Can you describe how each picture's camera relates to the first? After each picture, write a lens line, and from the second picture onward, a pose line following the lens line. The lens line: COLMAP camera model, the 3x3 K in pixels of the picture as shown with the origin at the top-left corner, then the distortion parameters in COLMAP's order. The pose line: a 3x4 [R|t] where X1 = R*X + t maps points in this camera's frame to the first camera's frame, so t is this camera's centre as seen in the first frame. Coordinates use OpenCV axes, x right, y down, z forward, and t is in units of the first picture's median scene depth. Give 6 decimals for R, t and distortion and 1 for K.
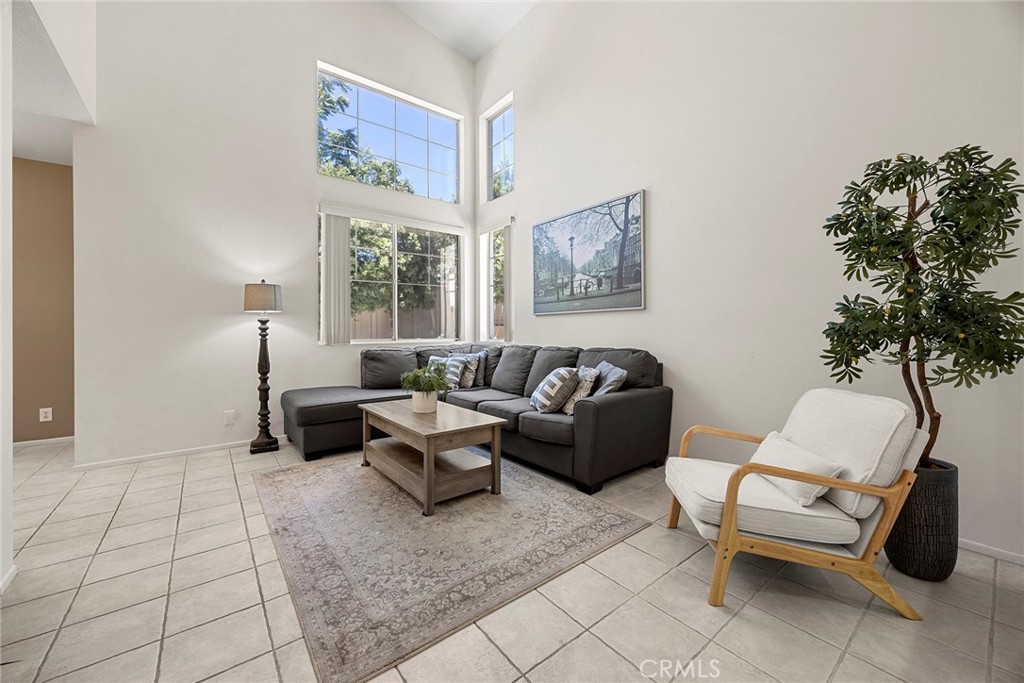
lens RADIAL K [[391.5, 0, 512.4], [0, 391.5, 331.9], [0, 0, 1]] dist [-0.002854, -0.000445]
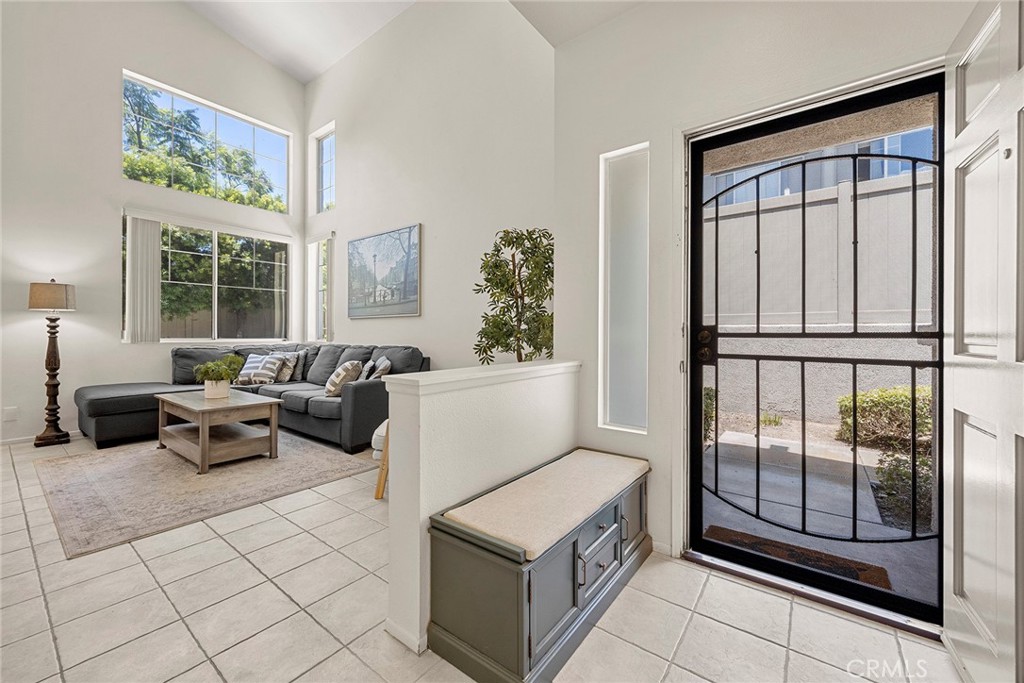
lens RADIAL K [[401.1, 0, 509.9], [0, 401.1, 336.3], [0, 0, 1]] dist [0.002508, -0.001185]
pose [[0.968651, 0.009297, 0.248250, 0.276502], [-0.009854, 0.999951, 0.001000, 0.005251], [-0.248228, -0.003415, 0.968696, -0.334884]]
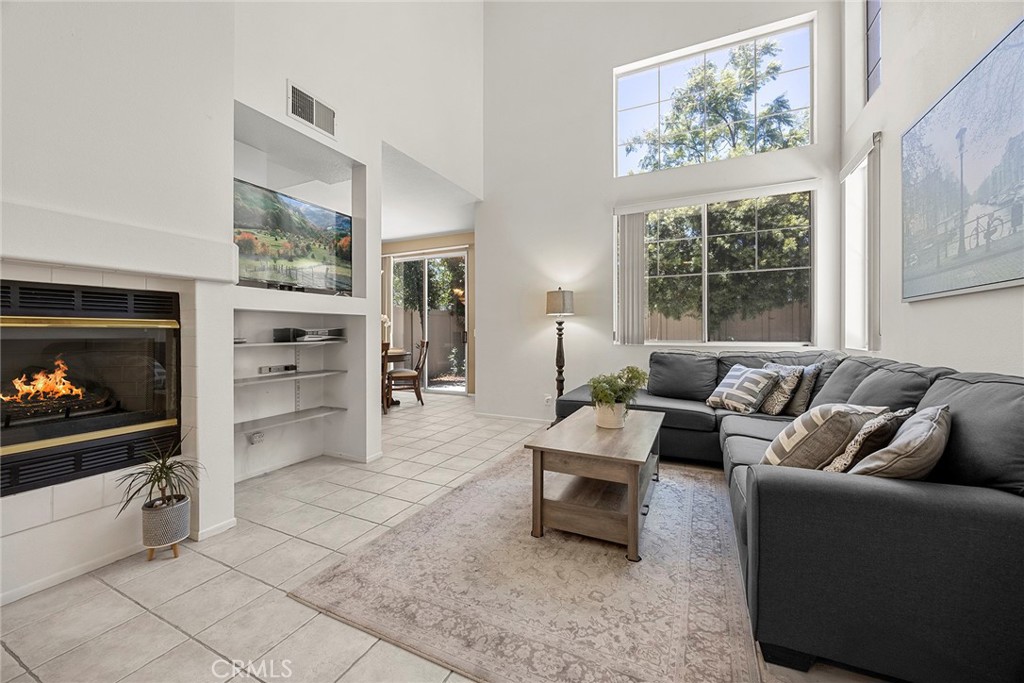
lens RADIAL K [[391.5, 0, 514.1], [0, 391.5, 333.2], [0, 0, 1]] dist [-0.002854, -0.000445]
pose [[0.441296, 0.008701, -0.897319, 0.367766], [-0.005196, 0.999961, 0.007140, -0.002792], [0.897346, 0.001512, 0.441324, 0.359841]]
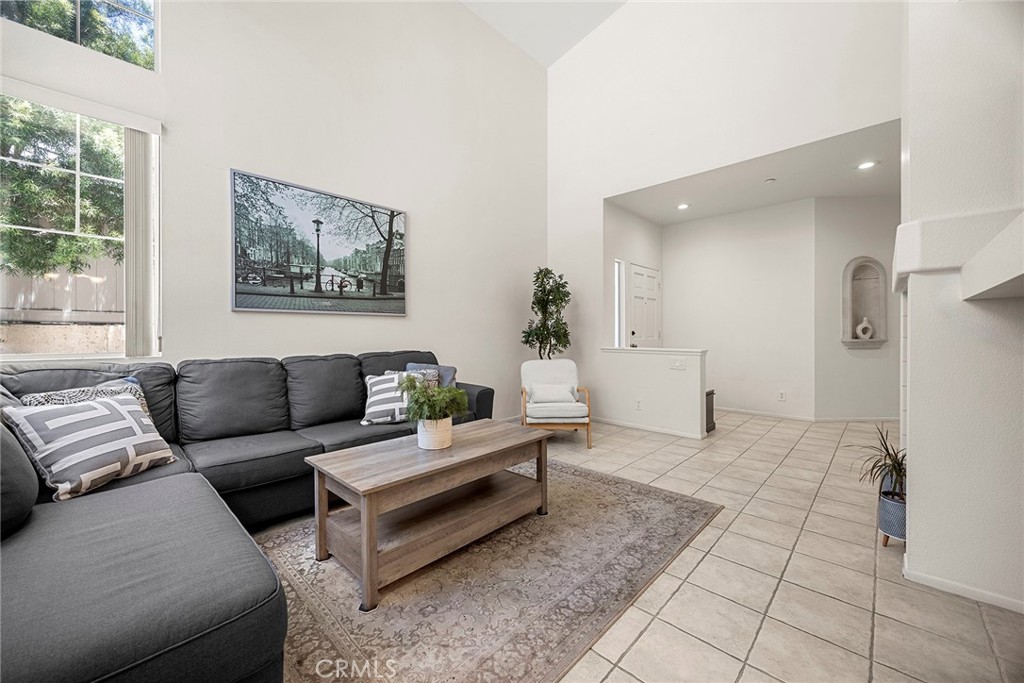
lens RADIAL K [[391.5, 0, 513.3], [0, 391.5, 337.0], [0, 0, 1]] dist [-0.002854, -0.000445]
pose [[-0.138824, -0.002299, 0.990314, -0.787270], [0.006855, 0.999971, 0.003283, 0.001399], [-0.990293, 0.007244, -0.138804, 0.787279]]
